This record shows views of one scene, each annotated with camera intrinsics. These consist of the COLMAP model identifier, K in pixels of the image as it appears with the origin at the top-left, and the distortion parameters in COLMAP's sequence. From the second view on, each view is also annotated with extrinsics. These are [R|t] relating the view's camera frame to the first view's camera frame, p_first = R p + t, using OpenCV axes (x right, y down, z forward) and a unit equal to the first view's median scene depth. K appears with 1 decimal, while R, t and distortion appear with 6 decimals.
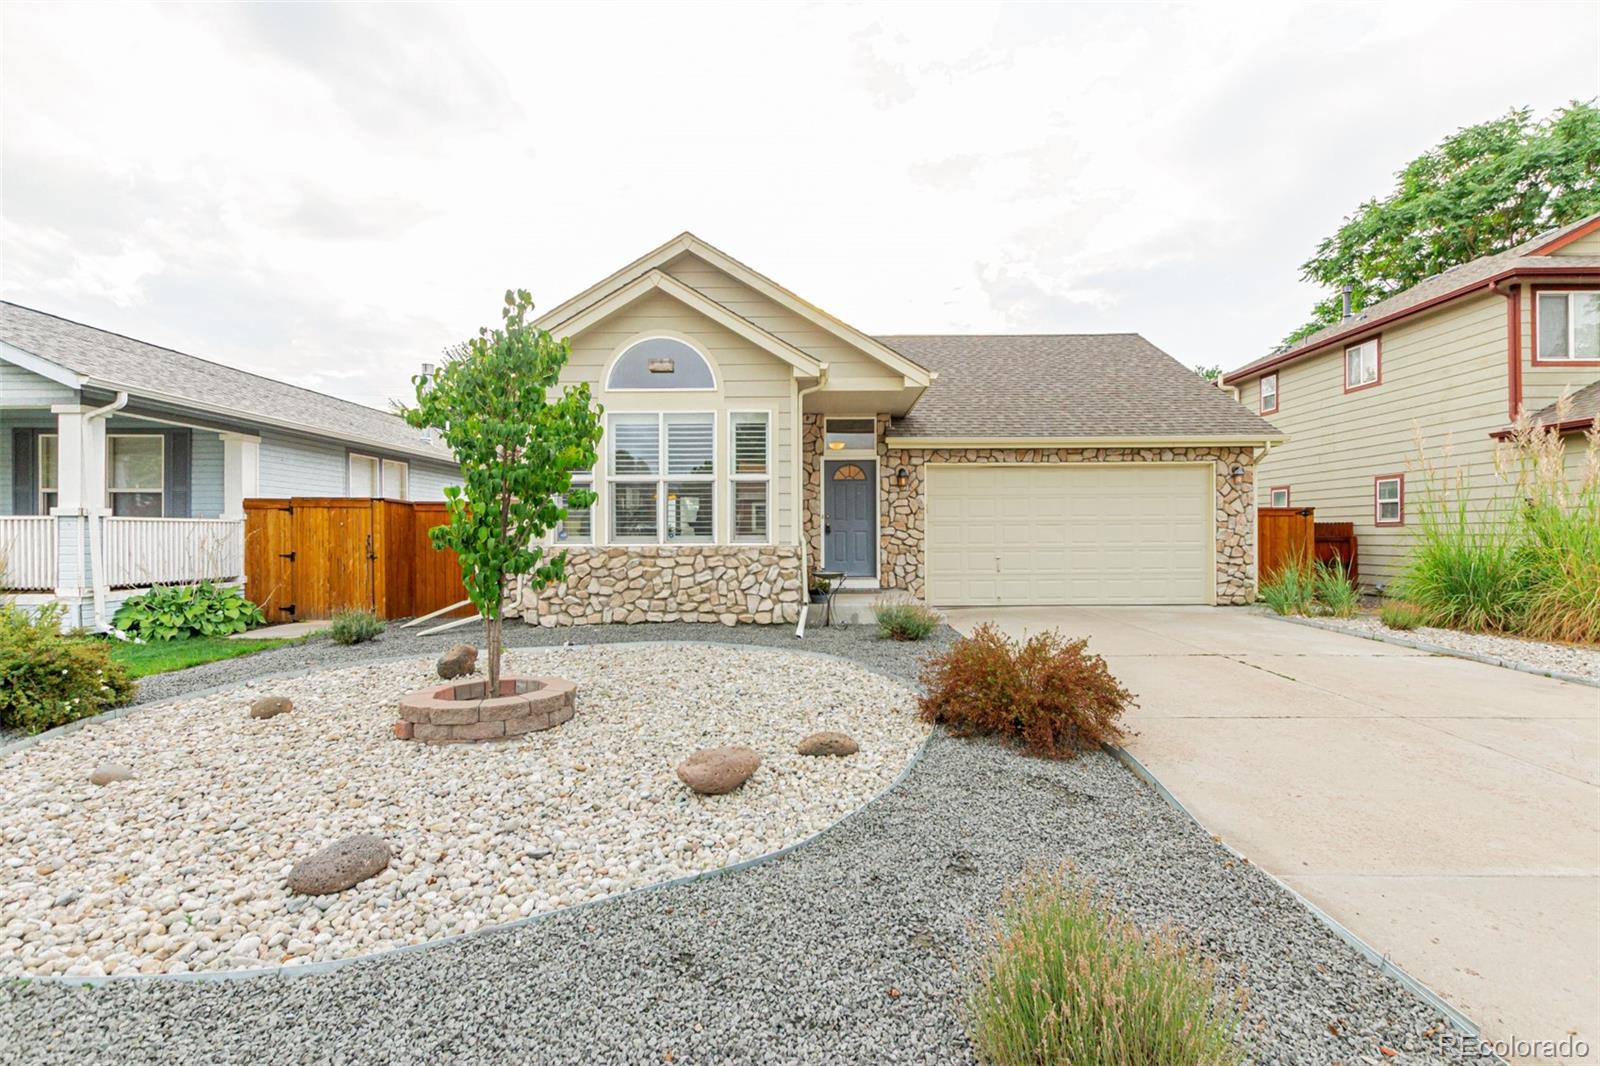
lens RADIAL K [[734.5, 0, 805.6], [0, 734.5, 535.4], [0, 0, 1]] dist [0.003773, -0.000057]
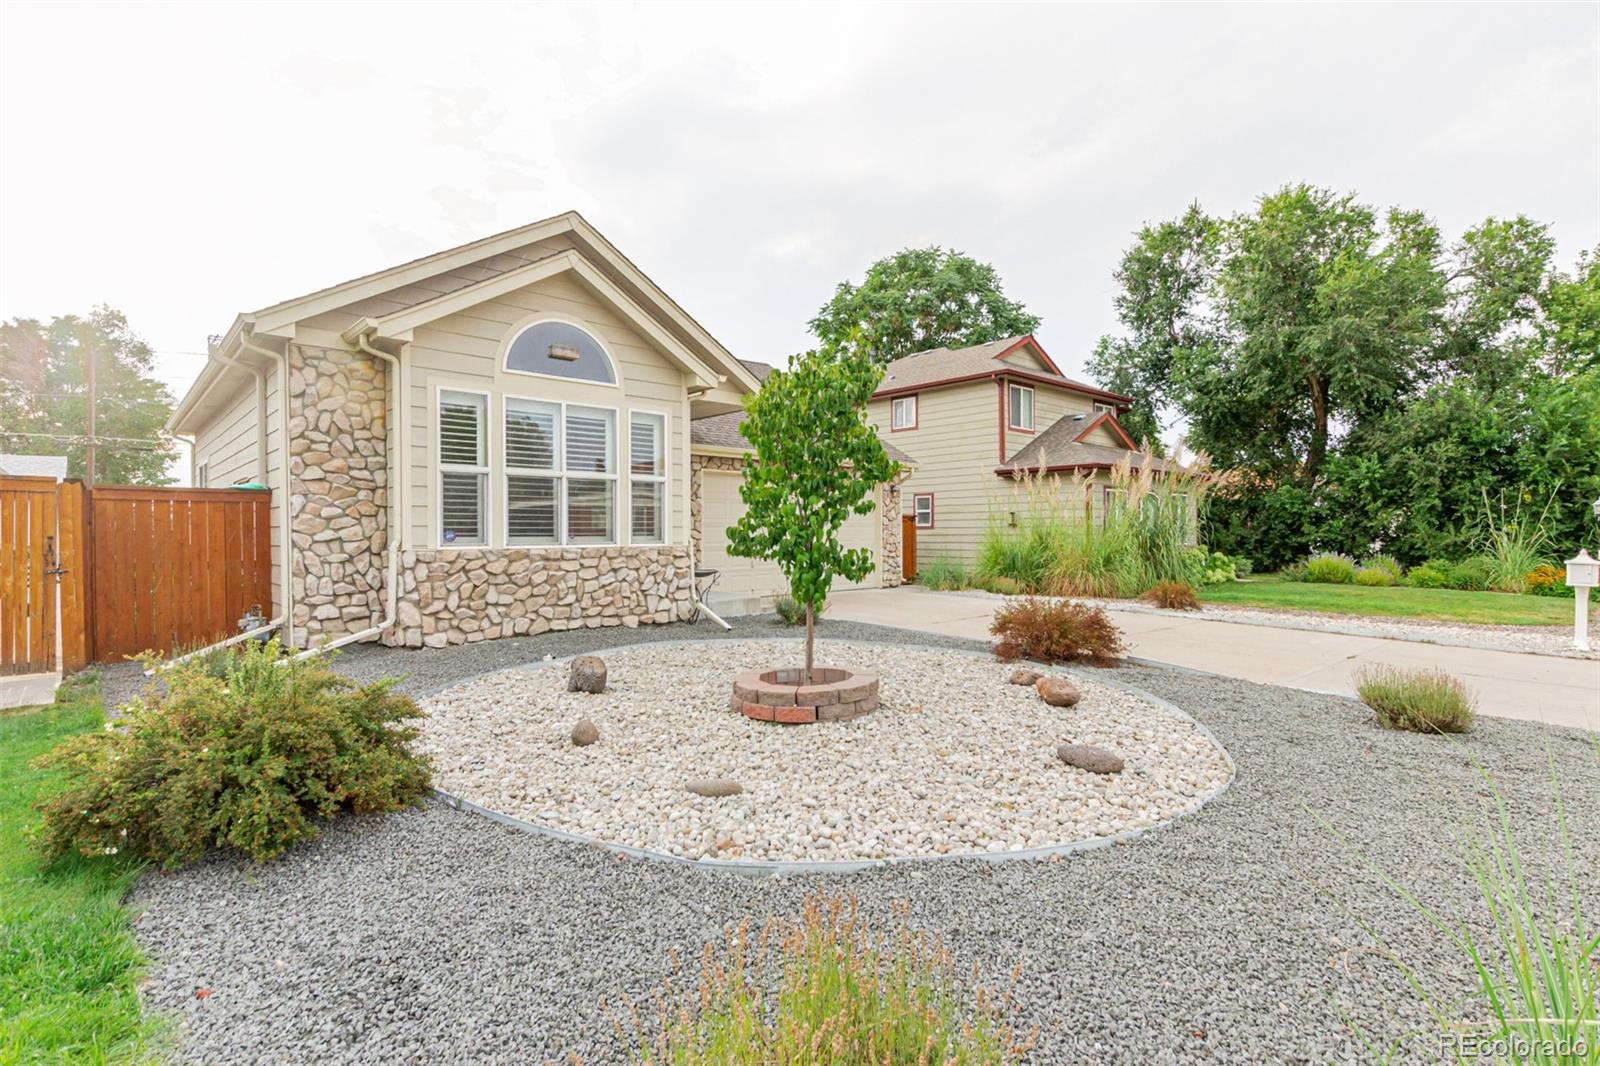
lens RADIAL K [[780.5, 0, 811.3], [0, 780.5, 537.4], [0, 0, 1]] dist [0.004522, 0.000634]
pose [[0.725656, -0.003016, 0.688051, -0.640504], [0.001958, 0.999995, 0.002318, -0.000123], [-0.688055, -0.000335, 0.725659, 0.074837]]
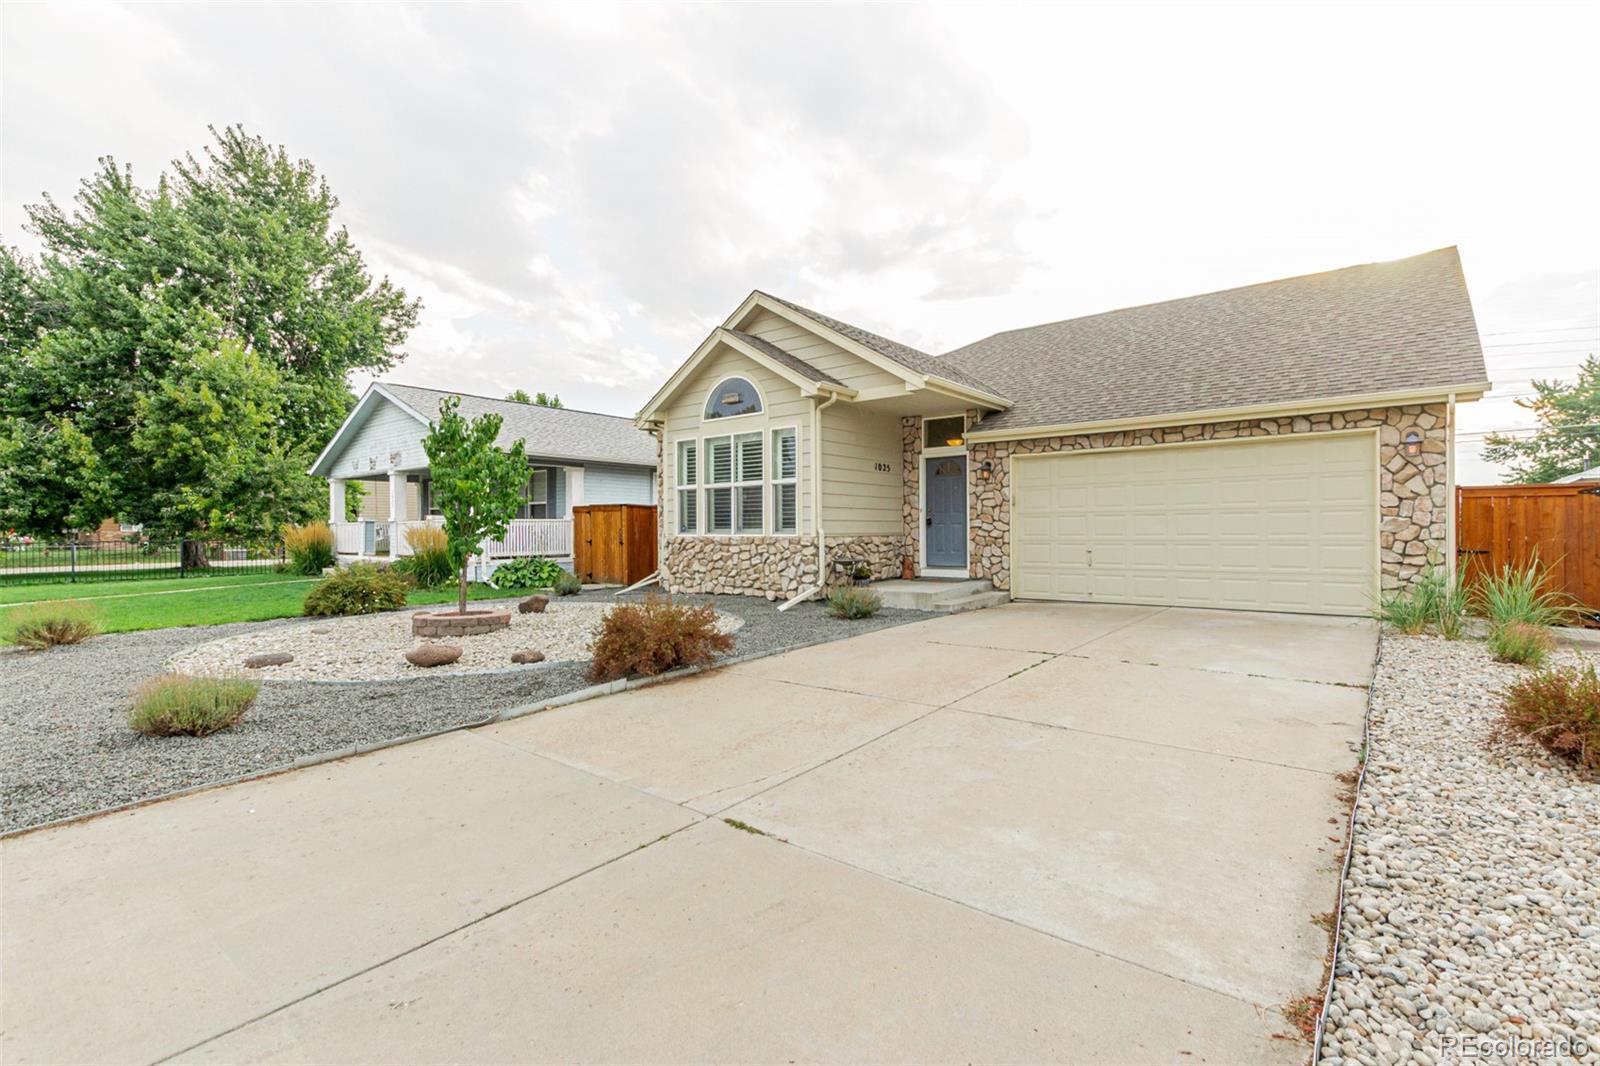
lens RADIAL K [[734.5, 0, 796.1], [0, 734.5, 529.3], [0, 0, 1]] dist [0.003773, -0.000057]
pose [[0.779085, -0.001829, -0.626916, 0.708203], [0.004068, 0.999989, 0.002138, -0.000604], [0.626906, -0.004216, 0.779084, 0.048992]]
